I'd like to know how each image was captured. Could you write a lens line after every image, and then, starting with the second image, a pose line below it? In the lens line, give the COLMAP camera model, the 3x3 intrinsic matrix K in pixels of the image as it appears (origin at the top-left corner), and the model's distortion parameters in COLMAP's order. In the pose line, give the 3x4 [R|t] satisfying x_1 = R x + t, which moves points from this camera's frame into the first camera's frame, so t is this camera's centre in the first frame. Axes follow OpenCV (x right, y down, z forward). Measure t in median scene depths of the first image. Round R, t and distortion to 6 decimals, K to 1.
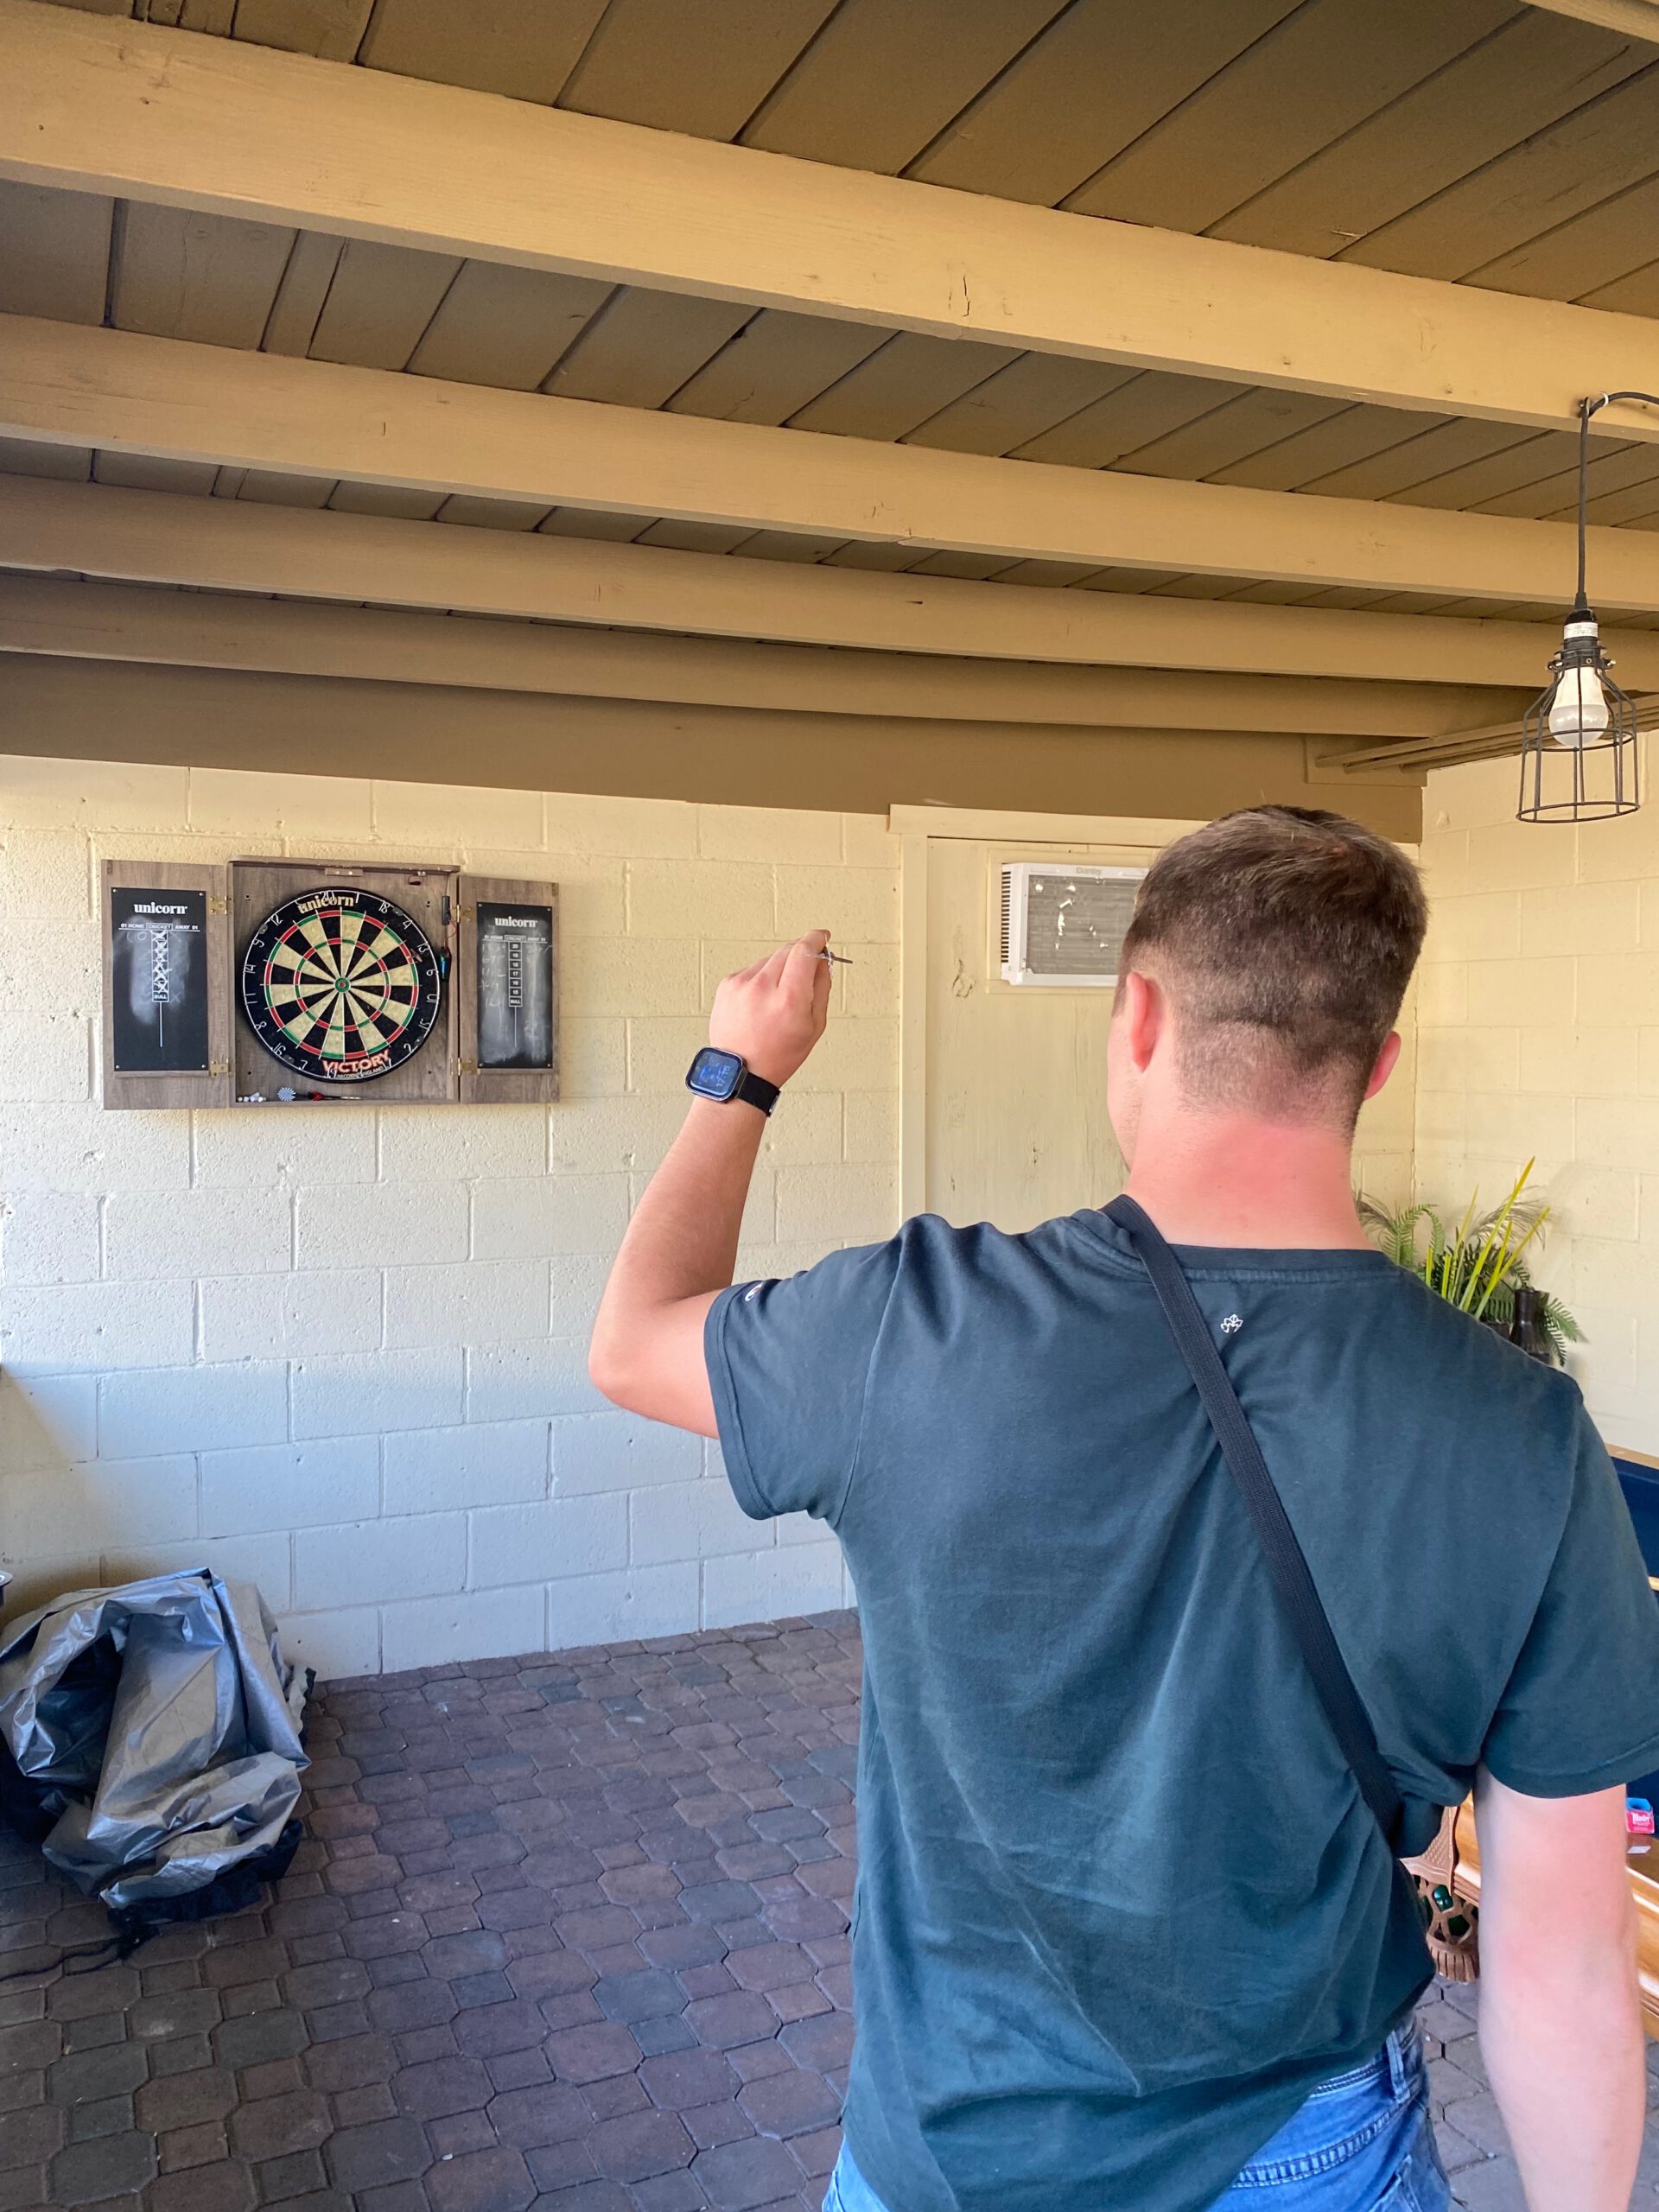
lens RADIAL K [[1737.0, 0, 829.5], [0, 1737.0, 1106.0], [0, 0, 1]] dist [0.033005, 0.001376]
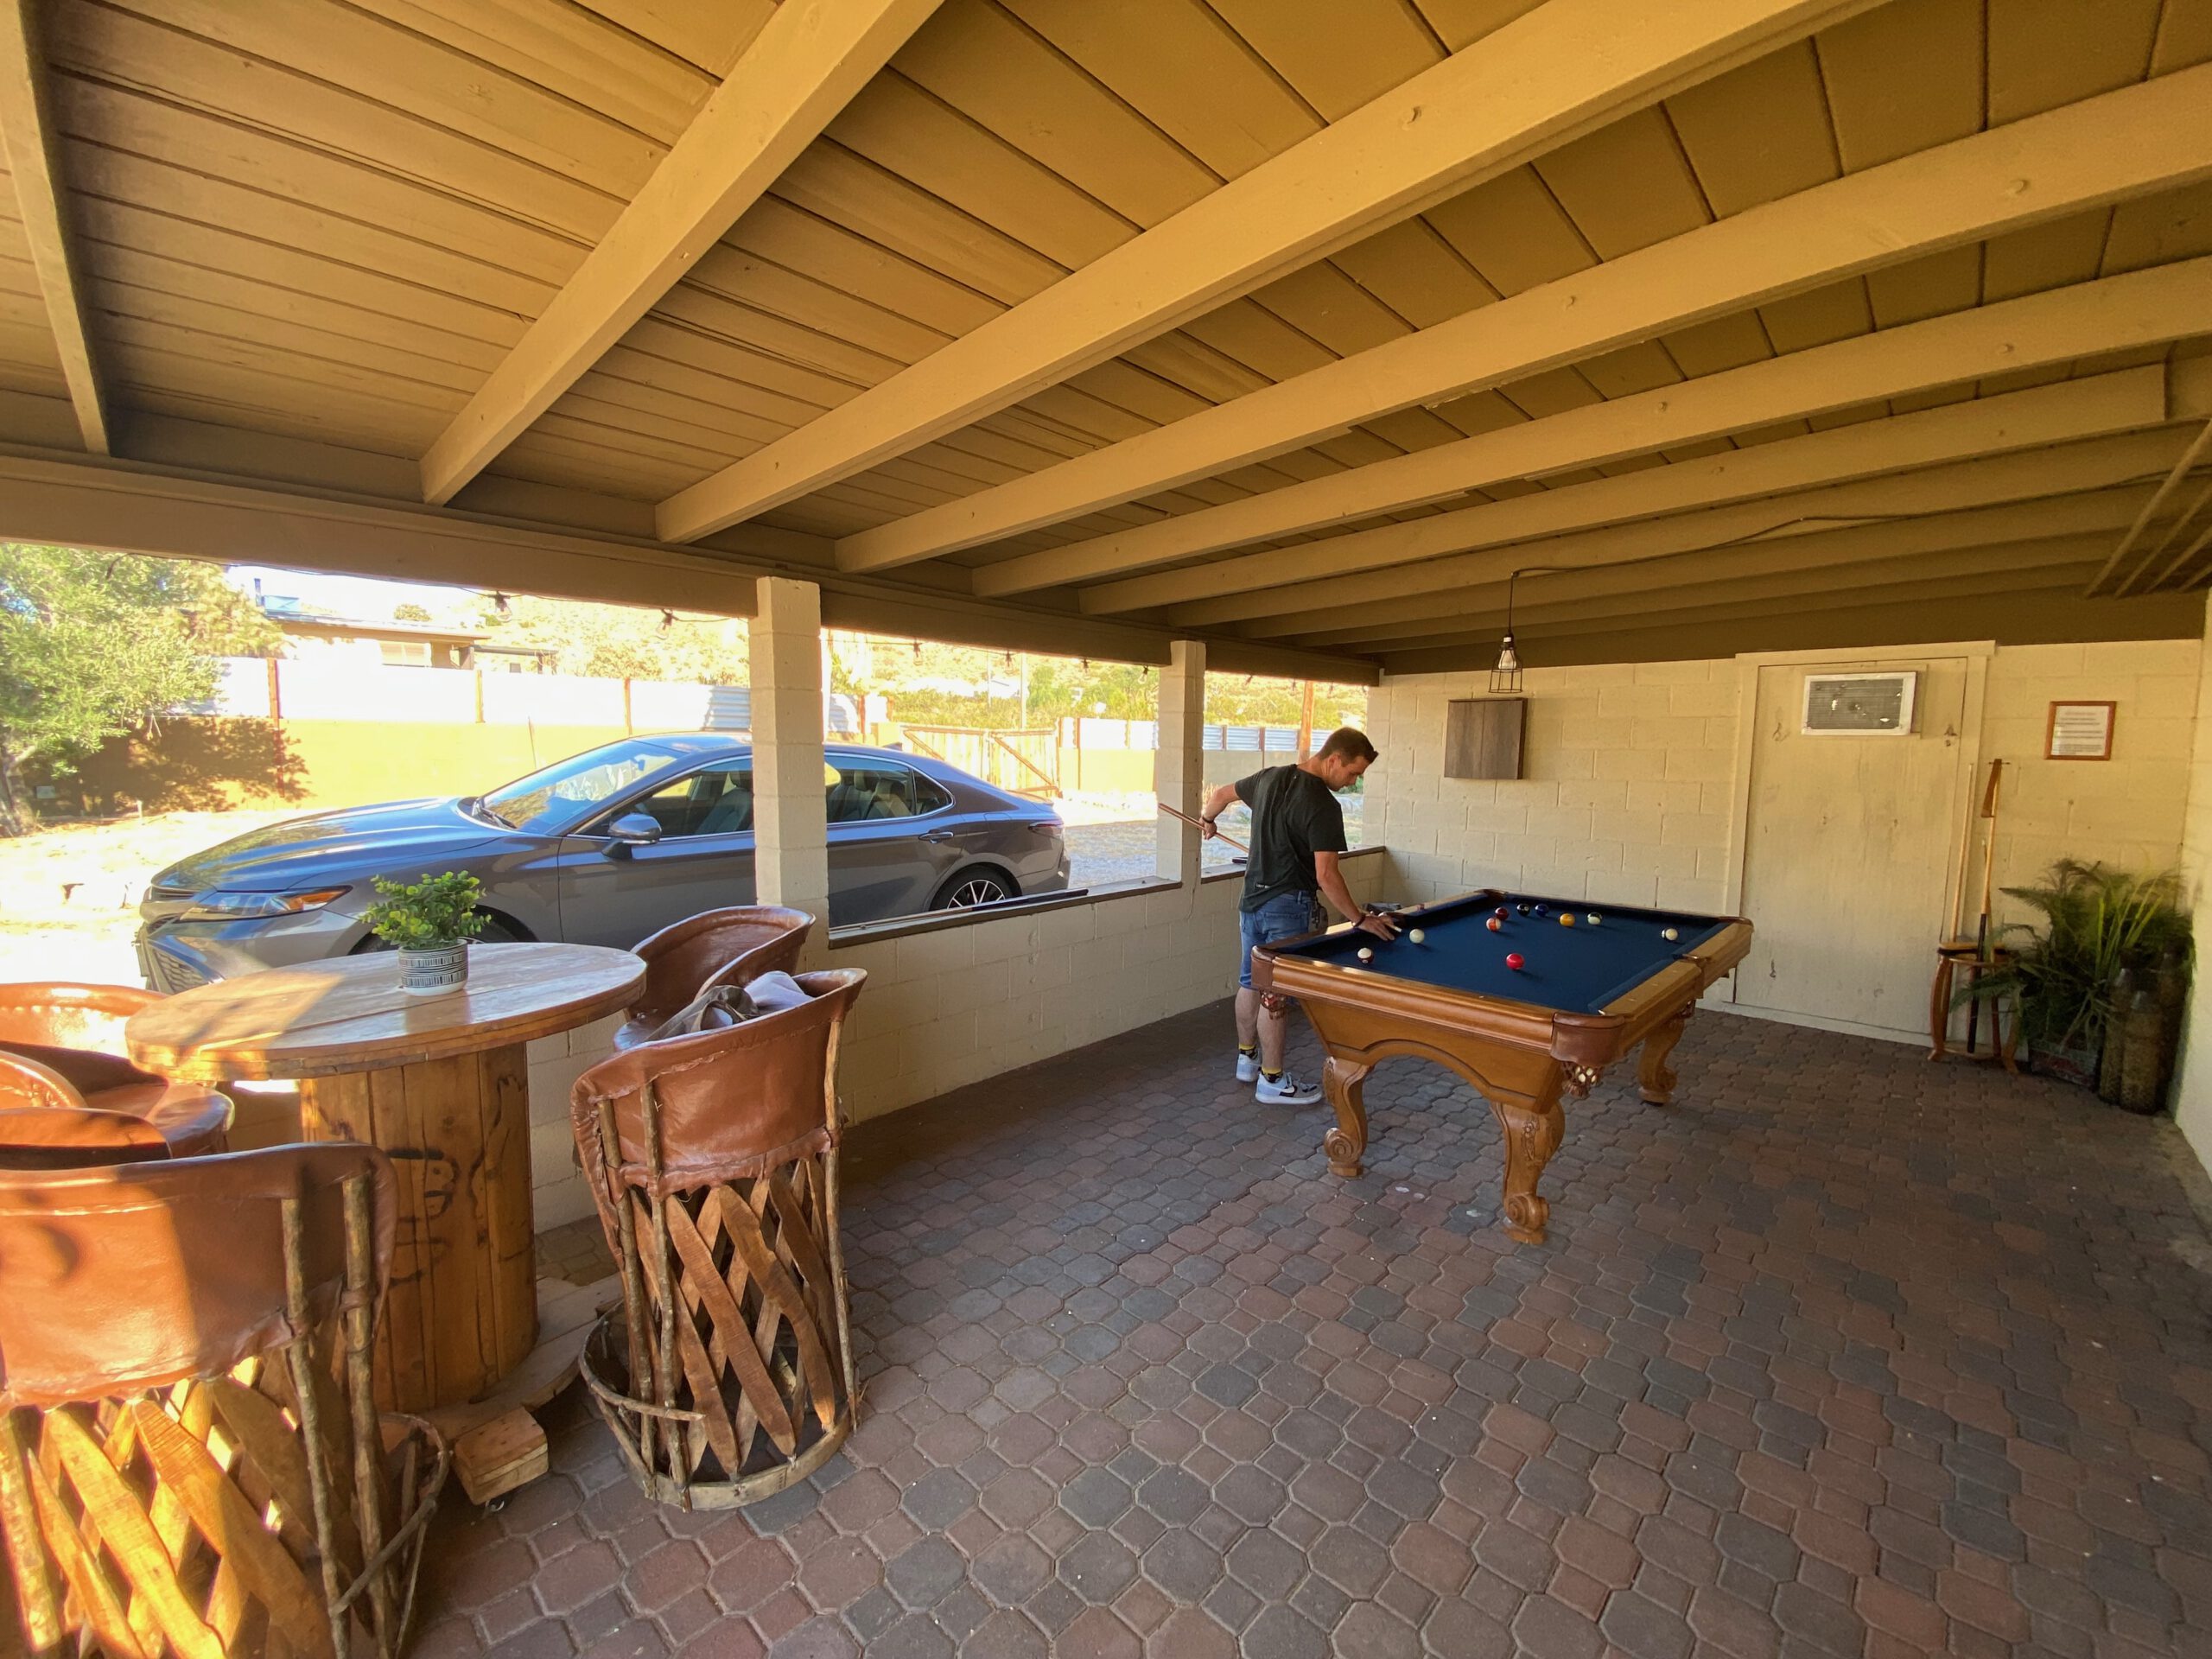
lens RADIAL K [[892.3, 0, 1110.9], [0, 892.3, 835.7], [0, 0, 1]] dist [0.034521, -0.023005]
pose [[0.363280, 0.103533, -0.925910, 0.892071], [-0.054885, 0.994459, 0.089664, -0.002552], [0.930062, 0.018245, 0.366949, -0.176443]]
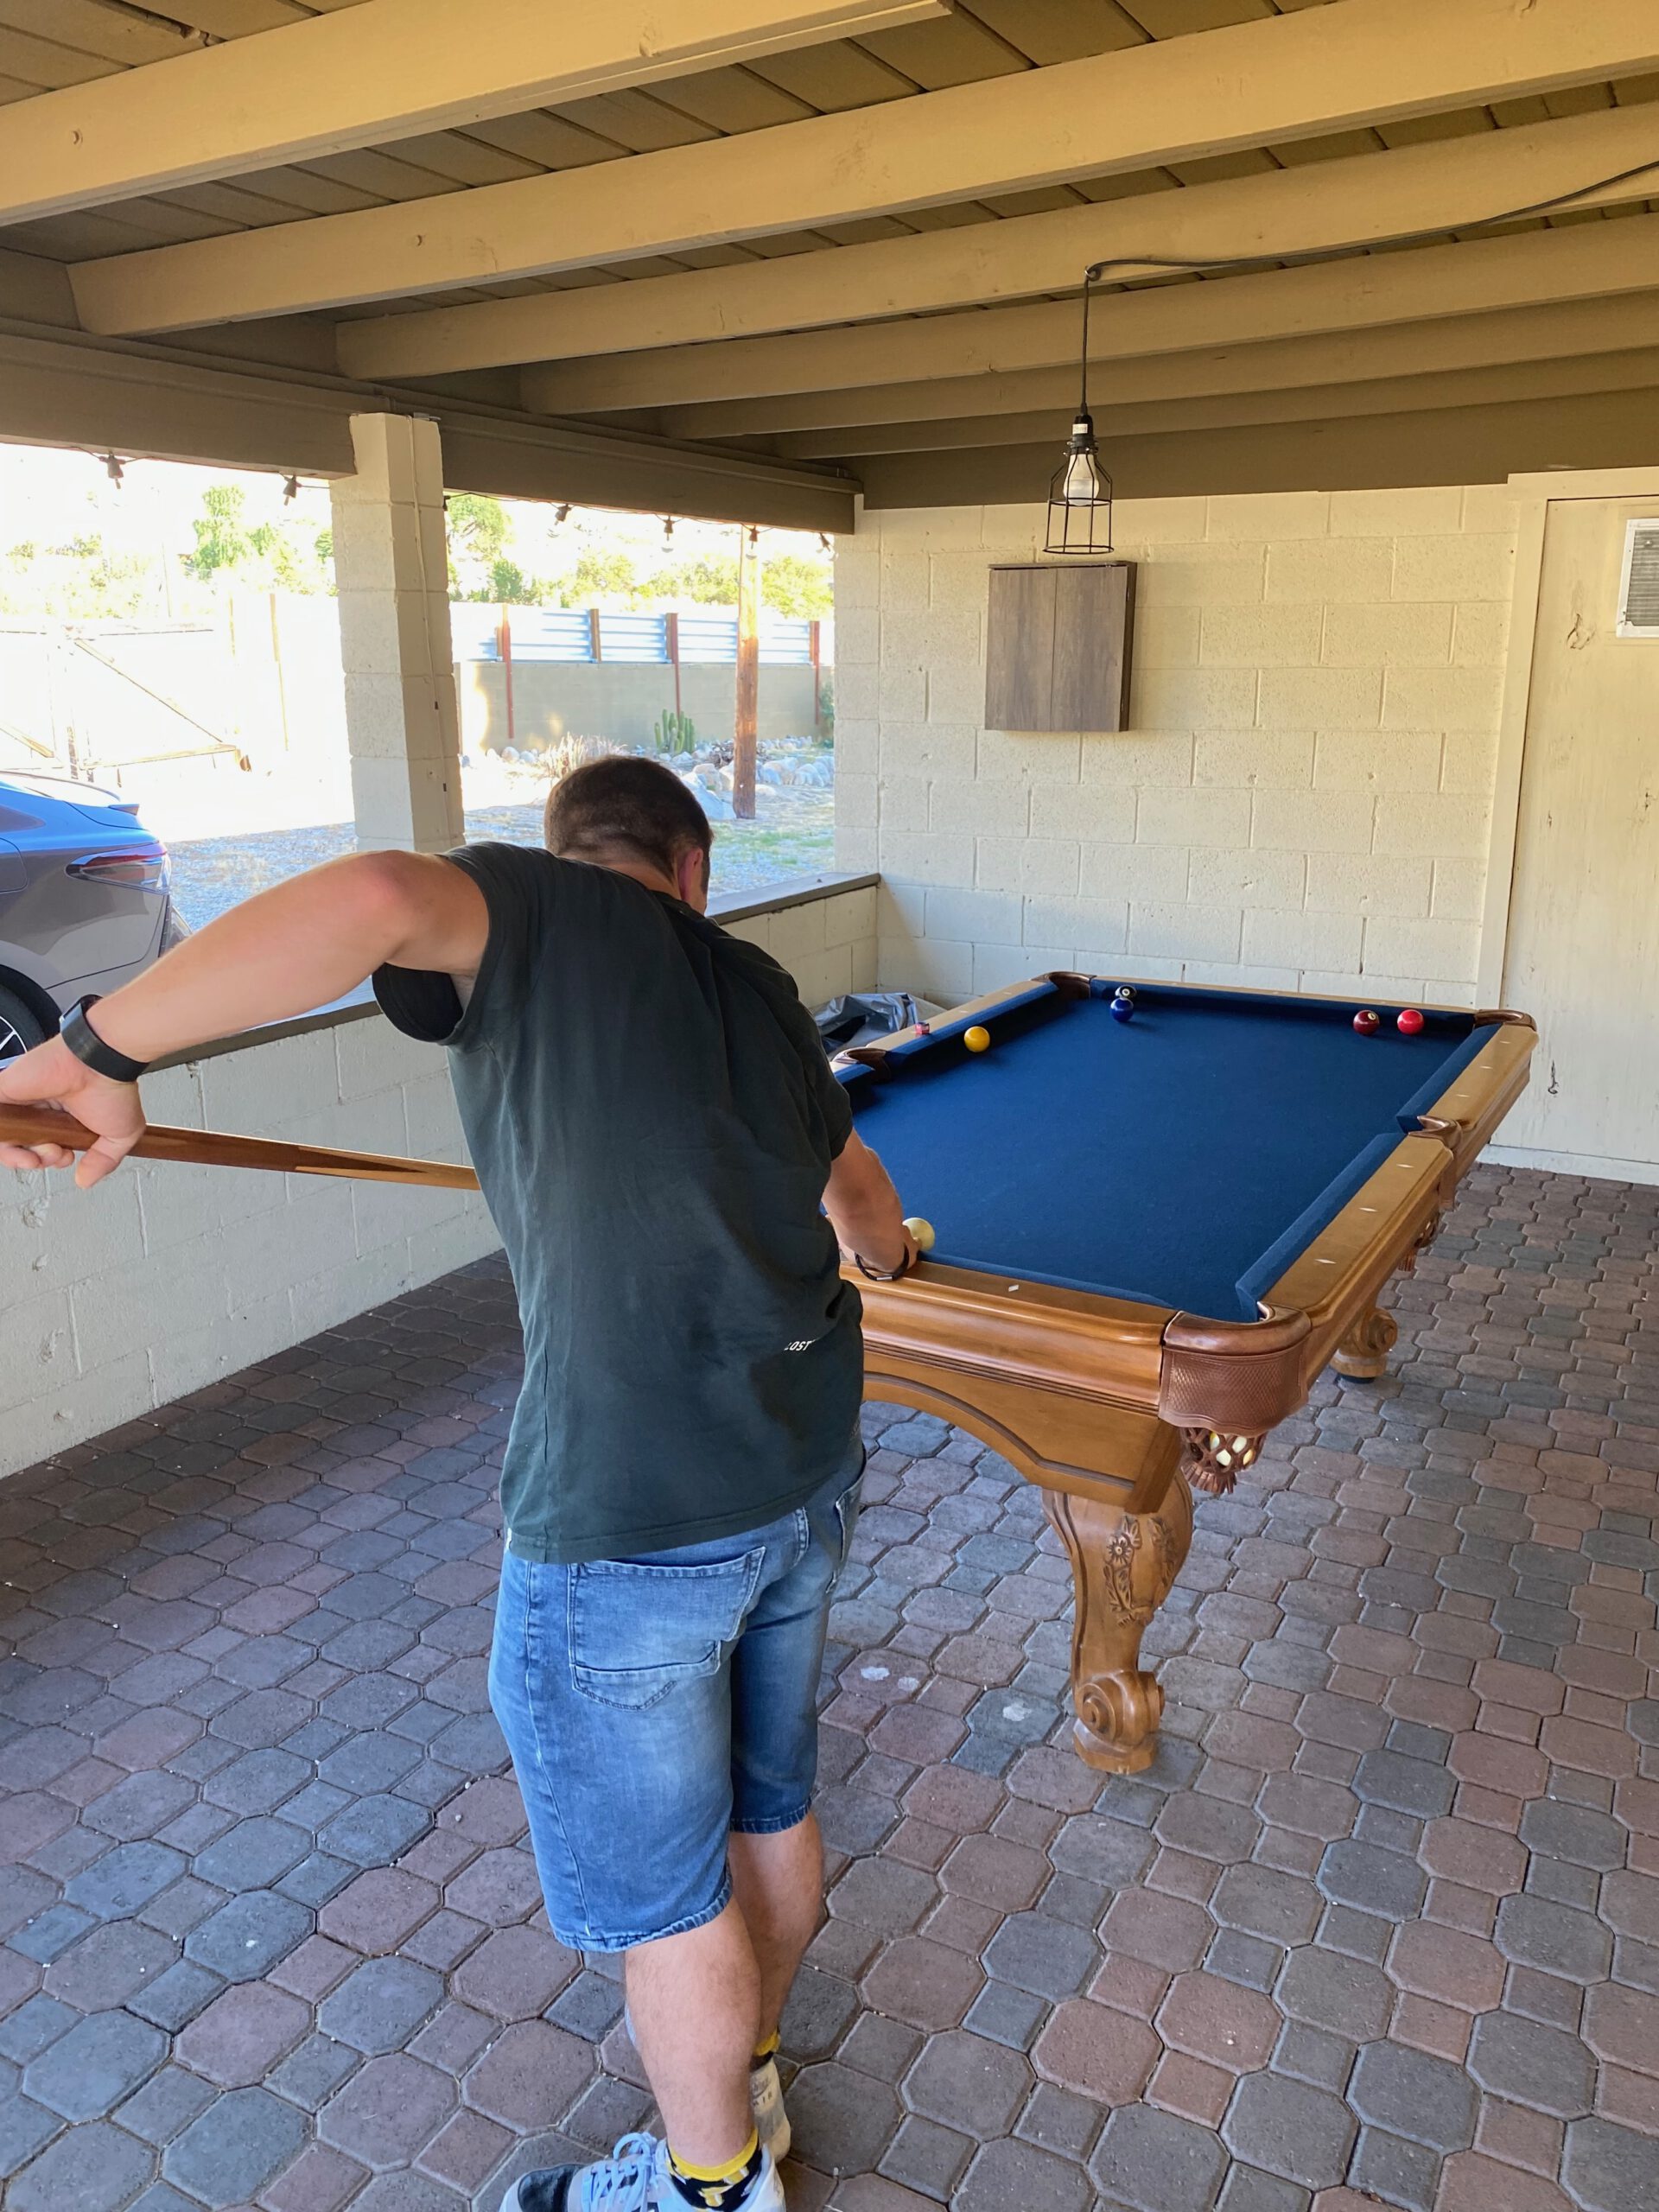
lens RADIAL K [[1737.0, 0, 829.5], [0, 1737.0, 1106.0], [0, 0, 1]] dist [0.033005, 0.001376]
pose [[0.587494, 0.204376, -0.782995, 0.796519], [-0.036334, 0.973268, 0.226778, -0.016554], [0.808412, -0.104782, 0.579216, -0.061559]]
